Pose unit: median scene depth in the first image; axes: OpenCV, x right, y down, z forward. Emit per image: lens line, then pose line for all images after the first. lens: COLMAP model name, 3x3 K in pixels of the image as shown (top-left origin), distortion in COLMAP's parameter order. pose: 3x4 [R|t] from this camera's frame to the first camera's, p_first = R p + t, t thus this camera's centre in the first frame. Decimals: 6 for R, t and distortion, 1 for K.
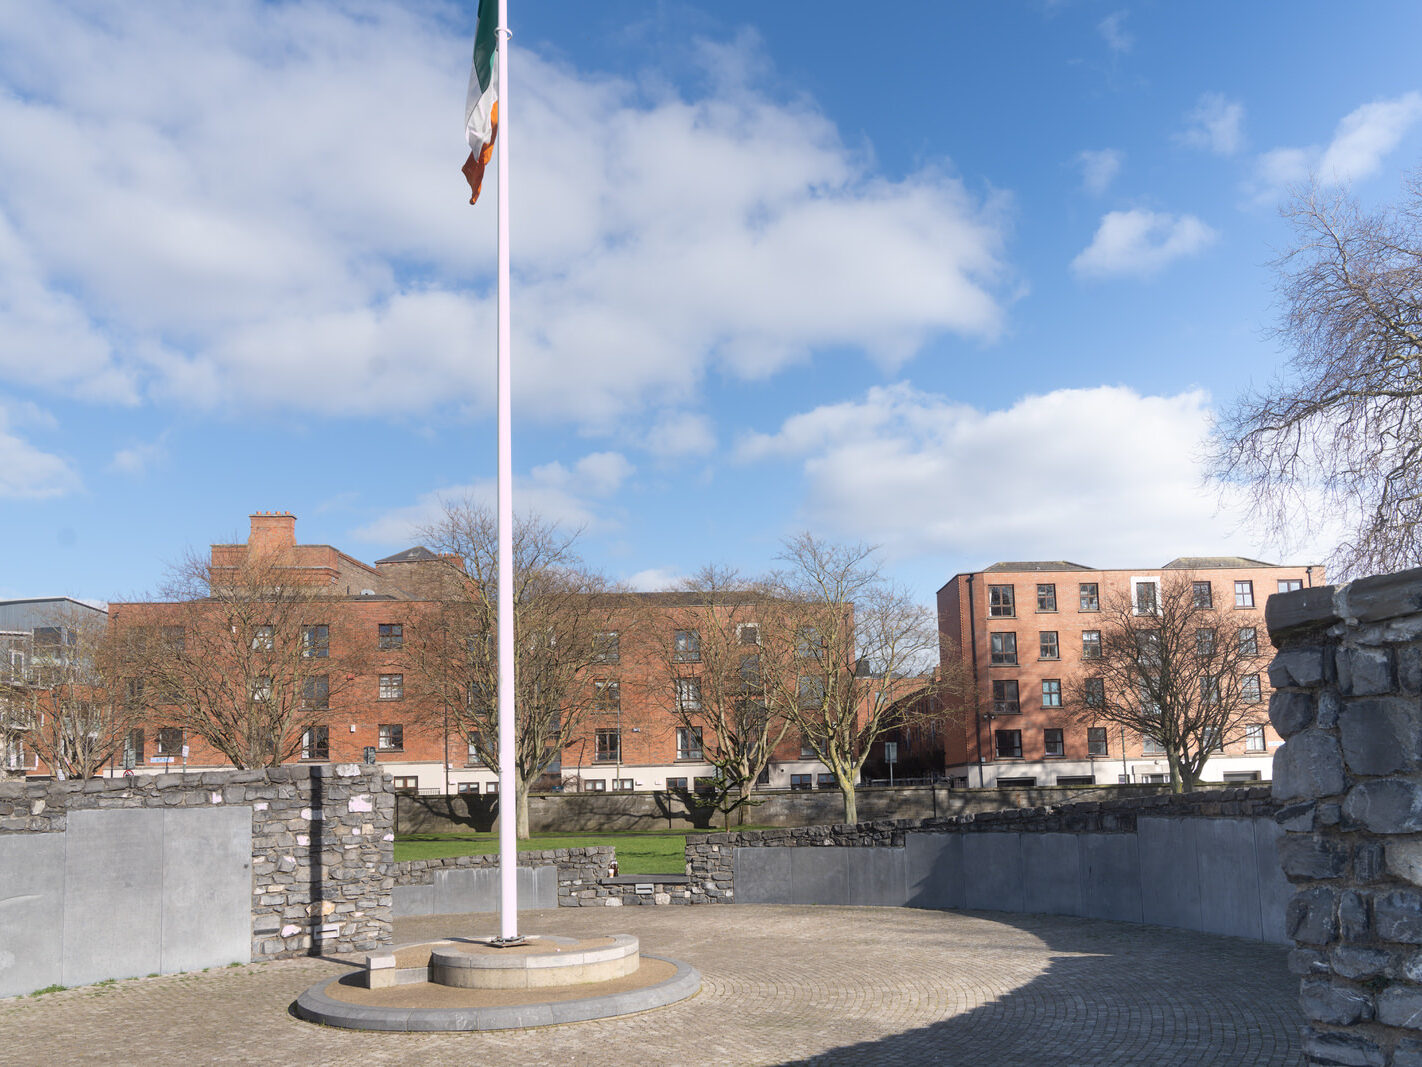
lens RADIAL K [[1063.1, 0, 729.8], [0, 1063.1, 712.3], [0, 0, 1]] dist [-0.011404, -0.002776]
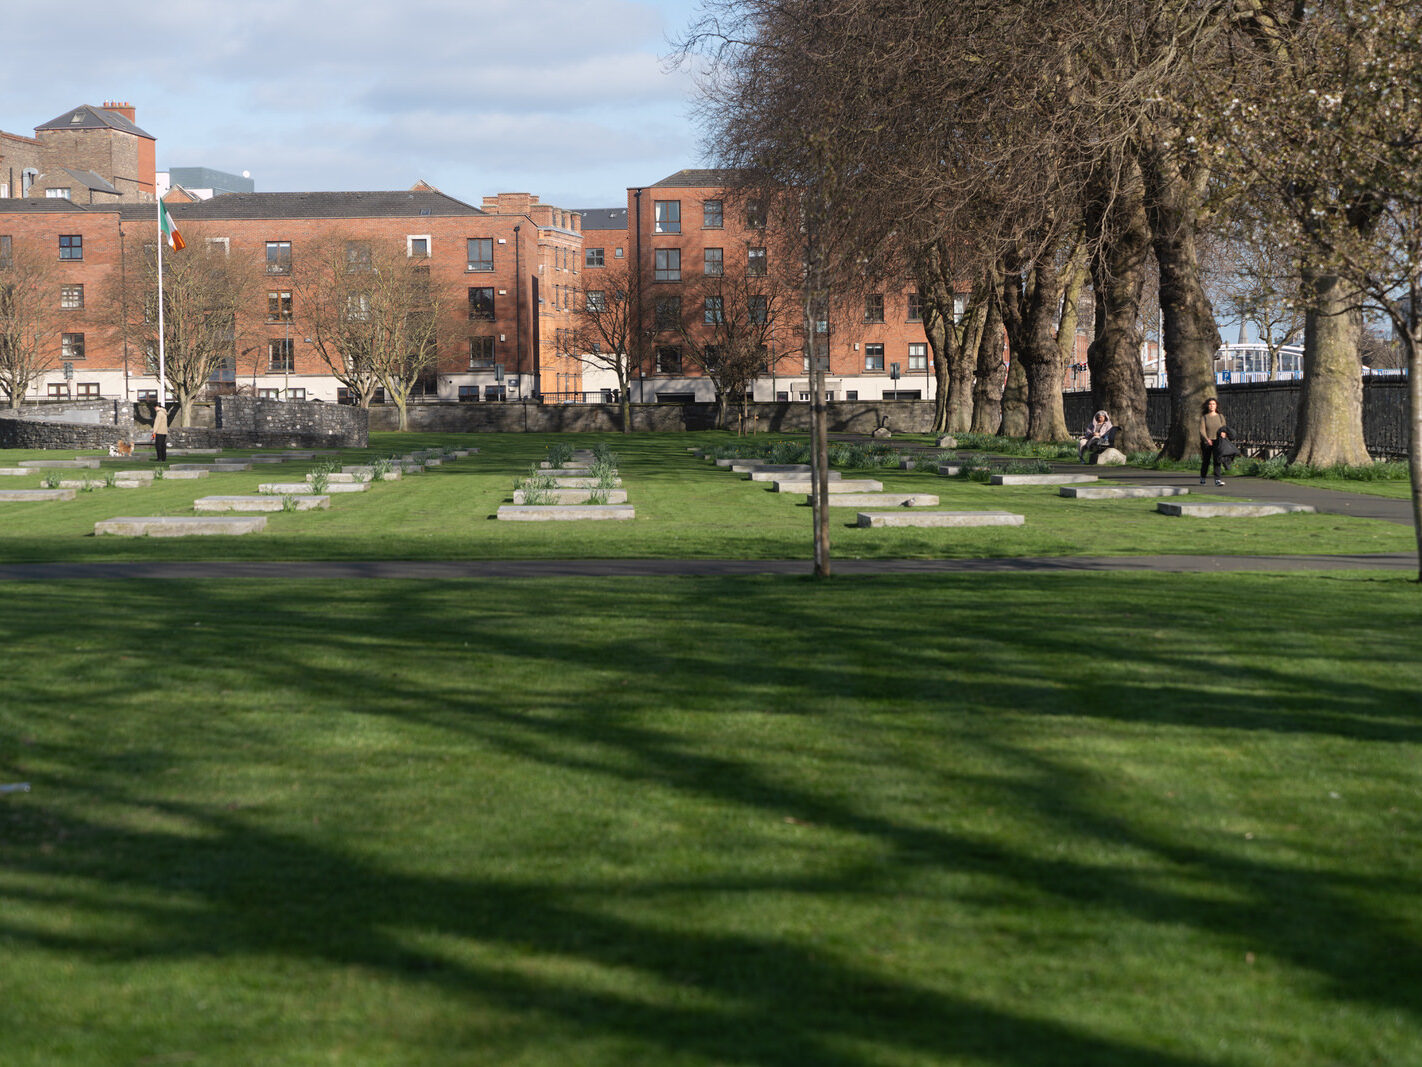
lens RADIAL K [[3224.6, 0, 702.1], [0, 3224.6, 544.7], [0, 0, 1]] dist [0.041933, 0.000000]
pose [[0.997809, 0.017449, -0.063820, 0.500970], [-0.009365, 0.992133, 0.124838, -0.183035], [0.065496, -0.123967, 0.990122, -2.115700]]
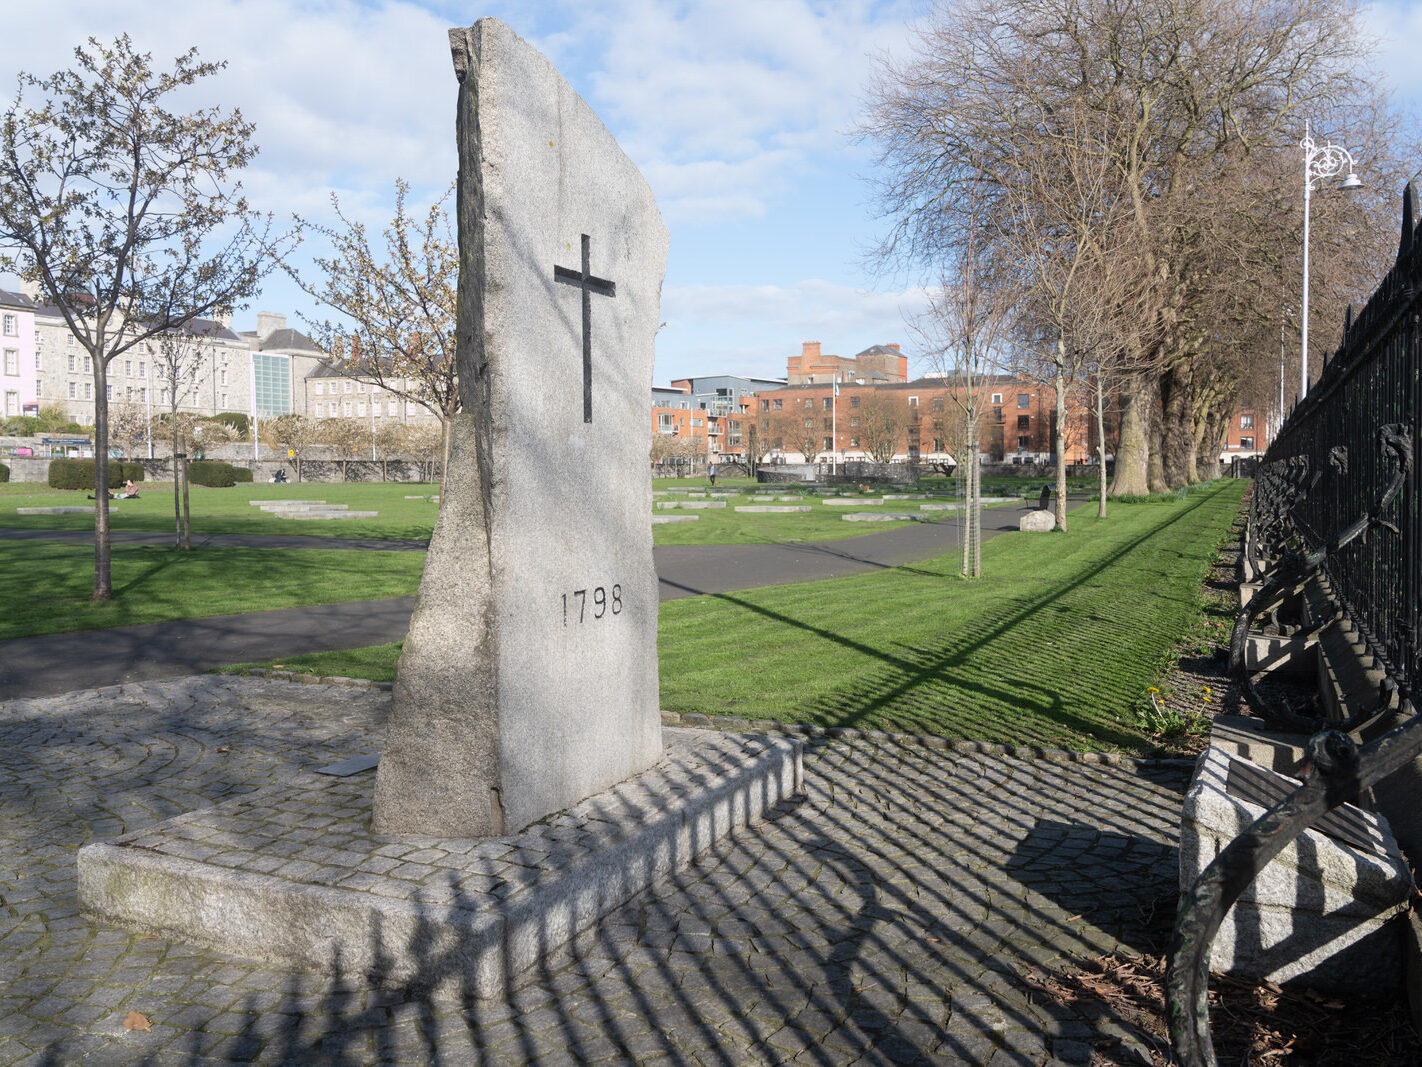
lens RADIAL K [[1246.8, 0, 696.6], [0, 1246.8, 536.2], [0, 0, 1]] dist [-0.017907, 0.011911]
pose [[0.879655, 0.041342, -0.473812, 0.785714], [0.025477, 0.990689, 0.133741, -0.163053], [0.474929, -0.129717, 0.870411, -1.849842]]
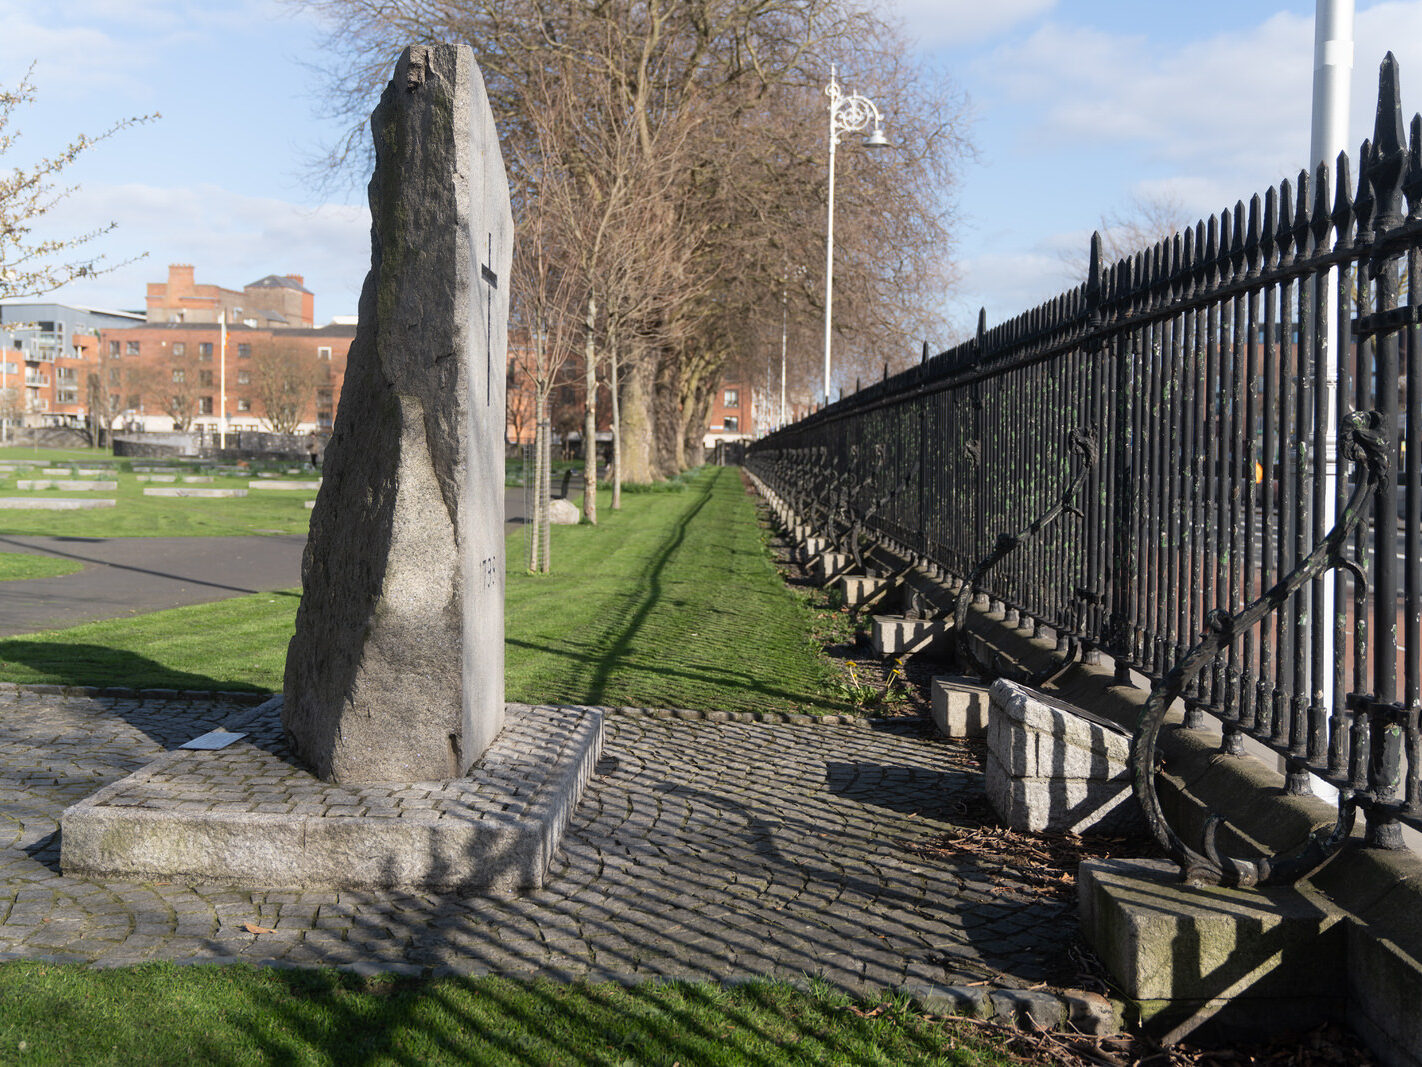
lens RADIAL K [[1655.8, 0, 712.1], [0, 1655.8, 537.9], [0, 0, 1]] dist [0.007768, 0.000000]
pose [[0.995666, 0.047767, -0.079802, 0.765487], [-0.036786, 0.990325, 0.133801, -0.166869], [0.085421, -0.130285, 0.987790, -1.899055]]
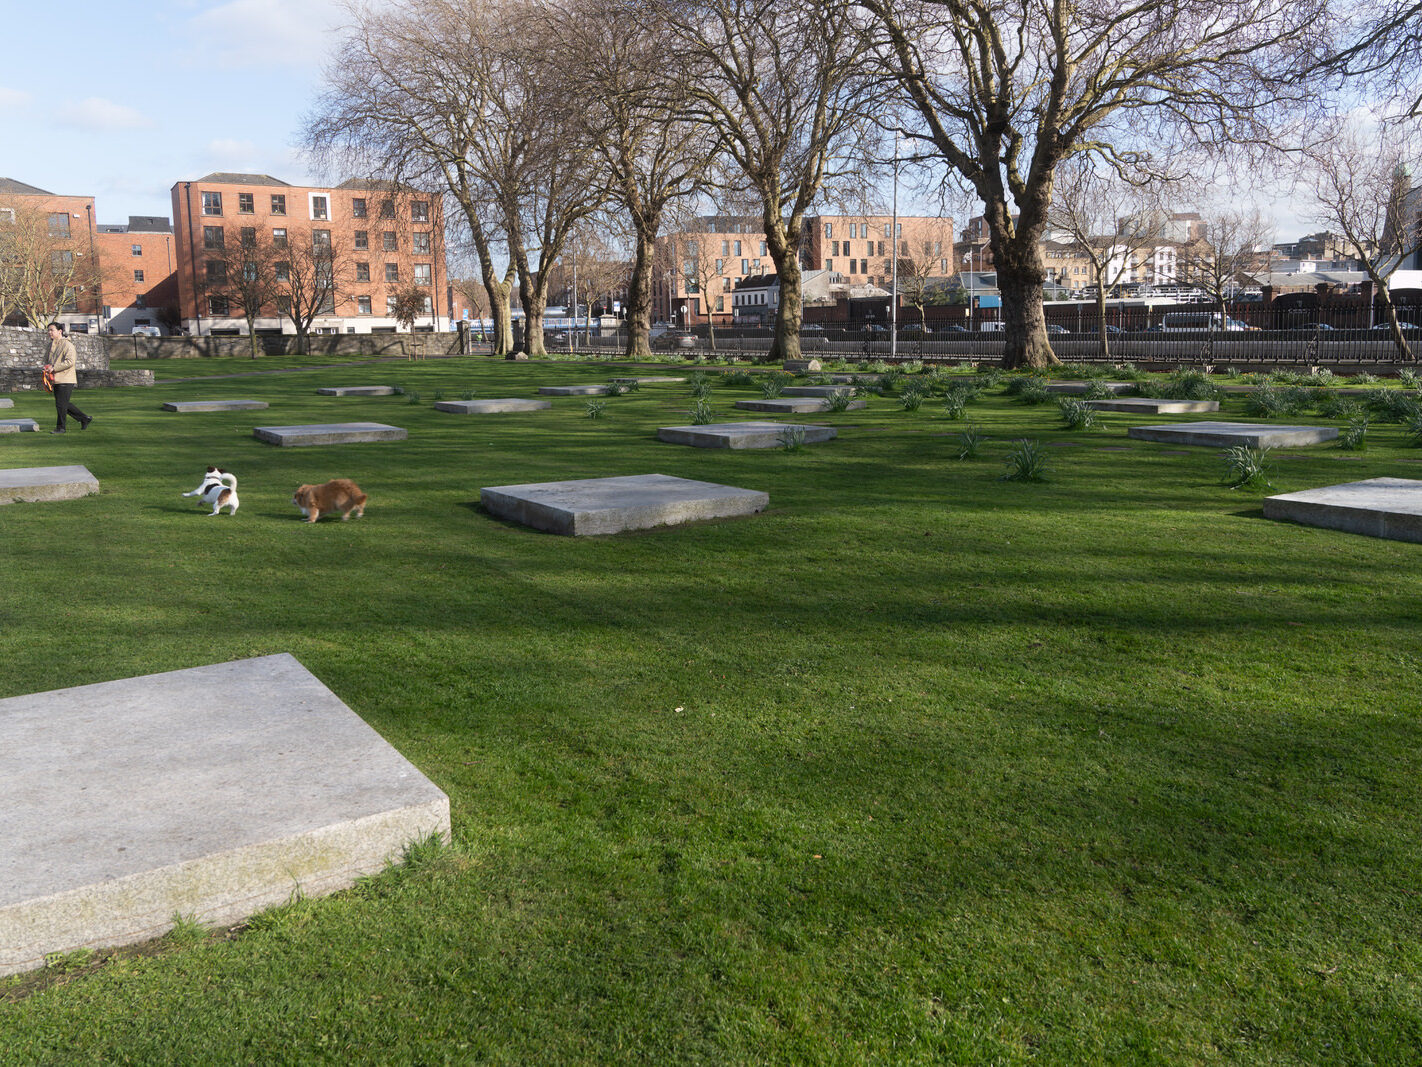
lens RADIAL K [[1063.1, 0, 714.8], [0, 1063.1, 507.7], [0, 0, 1]] dist [-0.011404, -0.002776]
pose [[0.862563, -0.067815, 0.501384, 0.099136], [-0.050992, 0.974279, 0.219501, -0.055080], [-0.503373, -0.214900, 0.836919, -0.648104]]
